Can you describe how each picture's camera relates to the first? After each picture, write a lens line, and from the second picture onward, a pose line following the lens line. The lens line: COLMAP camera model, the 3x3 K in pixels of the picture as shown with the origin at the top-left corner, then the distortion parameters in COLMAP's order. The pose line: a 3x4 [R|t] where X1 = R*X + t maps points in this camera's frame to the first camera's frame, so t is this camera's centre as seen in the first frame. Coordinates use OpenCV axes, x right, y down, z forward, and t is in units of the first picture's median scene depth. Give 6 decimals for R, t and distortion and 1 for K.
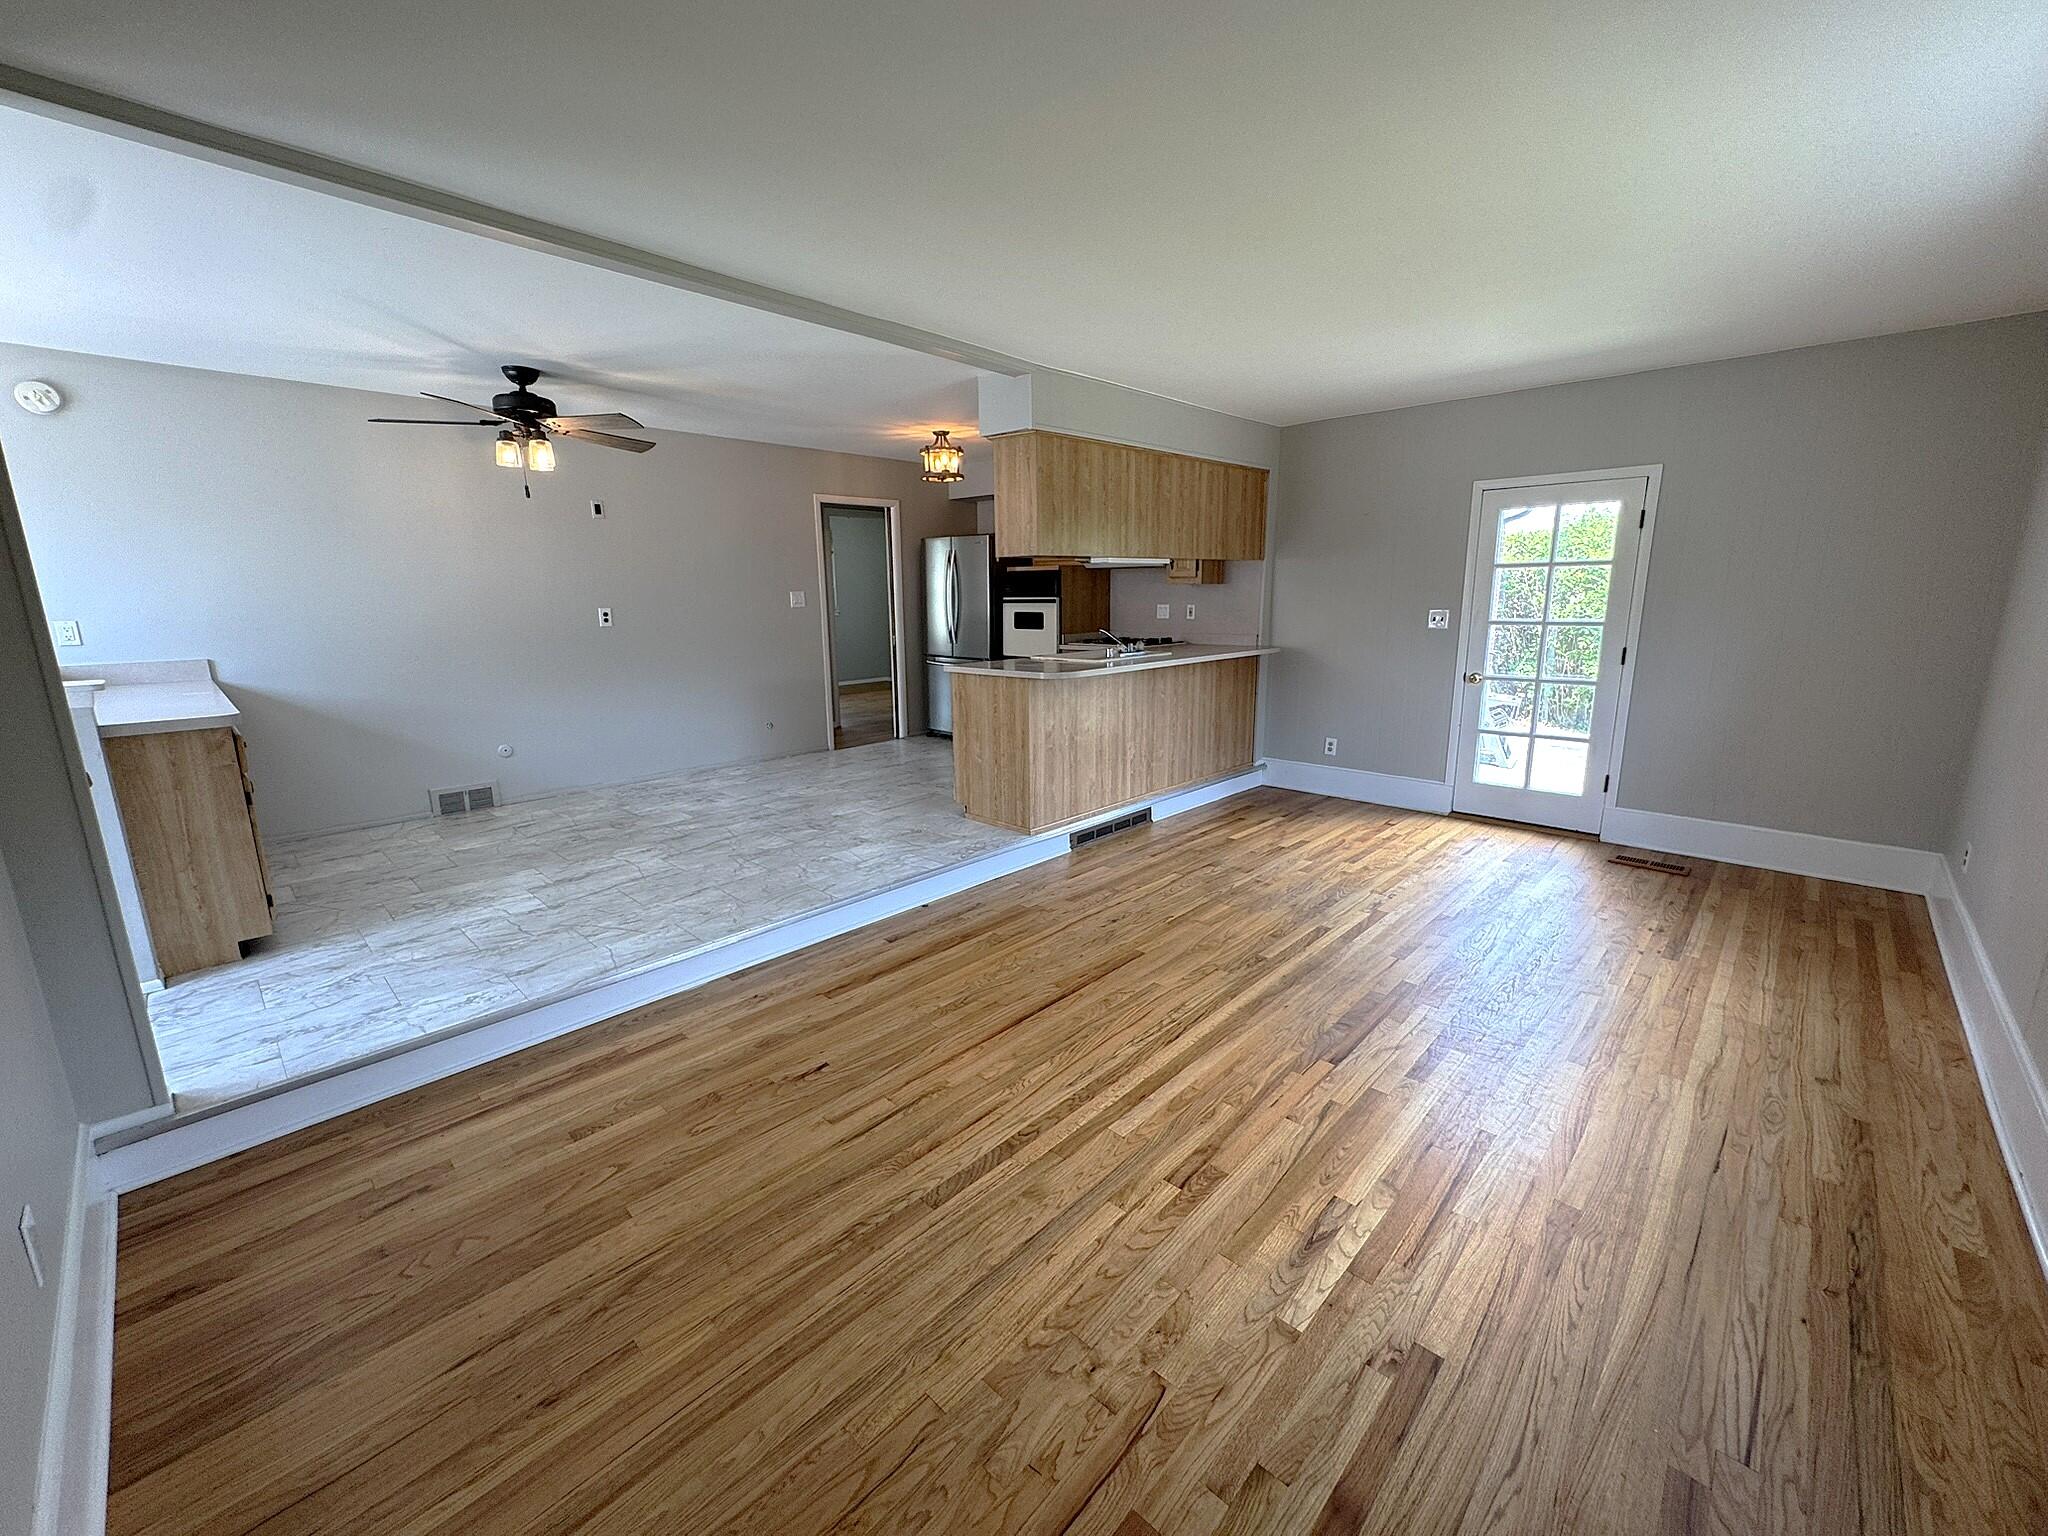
lens RADIAL K [[822.0, 0, 1016.9], [0, 822.0, 764.5], [0, 0, 1]] dist [-0.003383, 0.000550]
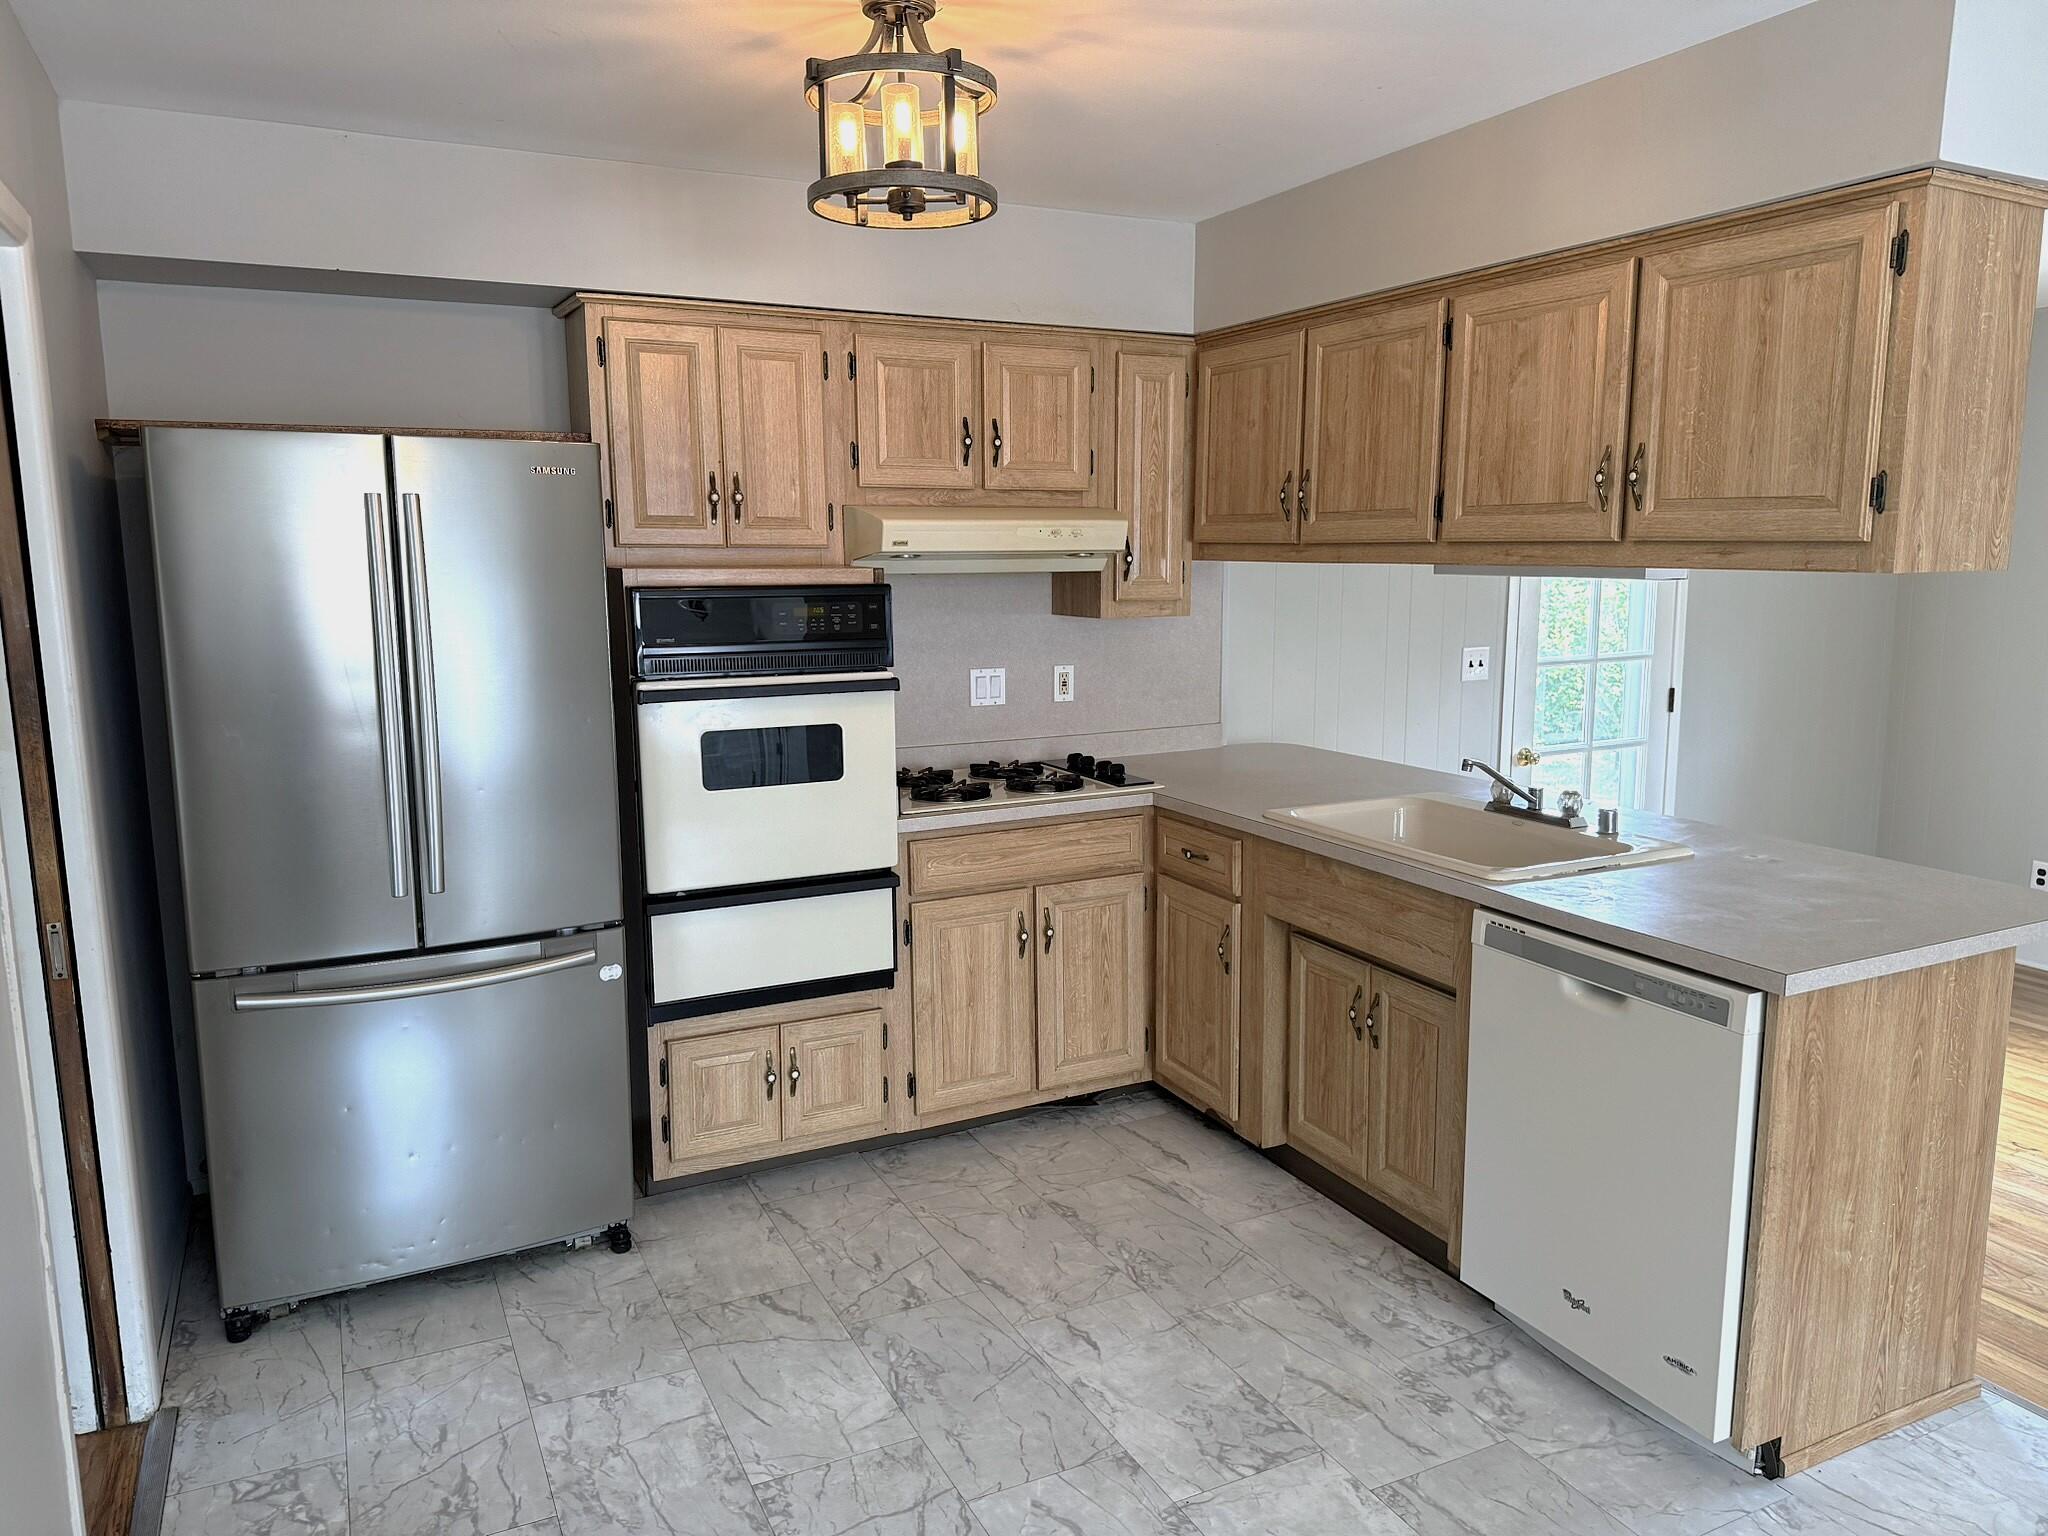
lens RADIAL K [[1430.7, 0, 1026.3], [0, 1430.7, 774.5], [0, 0, 1]] dist [0.103667, -0.153937]
pose [[0.338045, -0.140131, 0.930639, -0.650934], [0.199849, 0.976989, 0.074517, -0.291618], [-0.919666, 0.160798, 0.358272, 1.146168]]
